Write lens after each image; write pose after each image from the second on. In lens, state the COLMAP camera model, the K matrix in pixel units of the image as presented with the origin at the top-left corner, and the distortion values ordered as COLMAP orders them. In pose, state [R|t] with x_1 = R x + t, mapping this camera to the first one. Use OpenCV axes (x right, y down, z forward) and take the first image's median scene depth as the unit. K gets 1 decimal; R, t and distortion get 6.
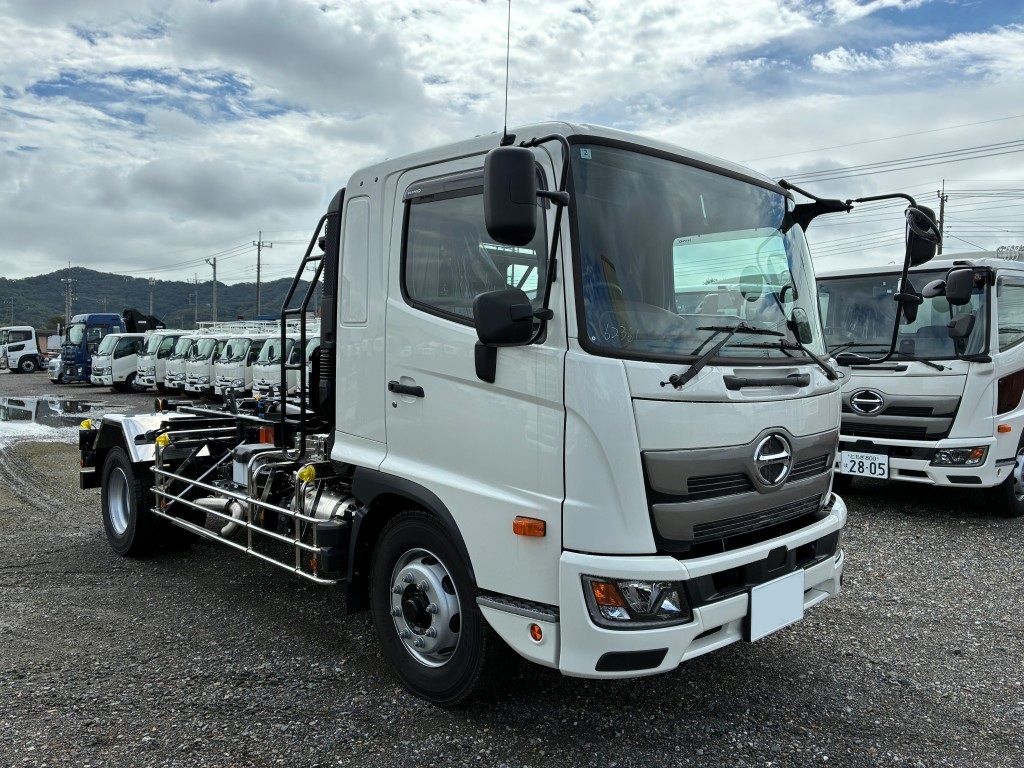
lens RADIAL K [[782.4, 0, 506.2], [0, 782.4, 377.9], [0, 0, 1]] dist [0.063398, -0.077313]
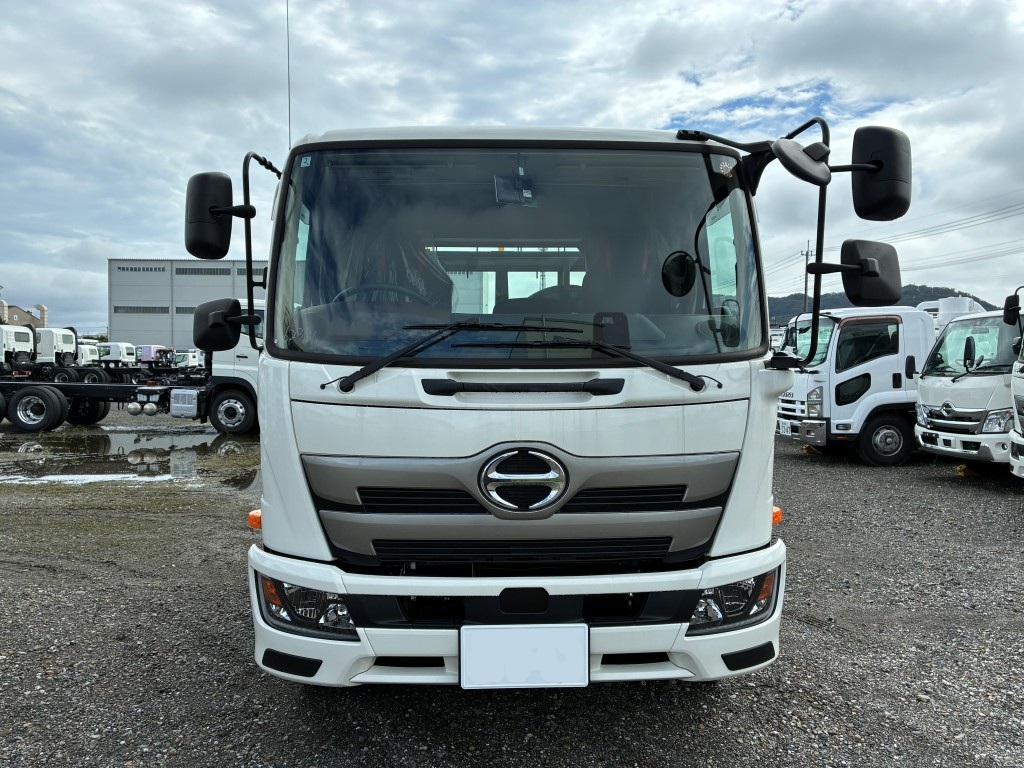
lens RADIAL K [[782.4, 0, 507.5], [0, 782.4, 392.5], [0, 0, 1]] dist [0.063398, -0.077313]
pose [[0.751163, 0.014476, -0.659958, 0.869479], [-0.013022, 0.999890, 0.007111, 0.004940], [0.659988, 0.003252, 0.751269, 0.368050]]
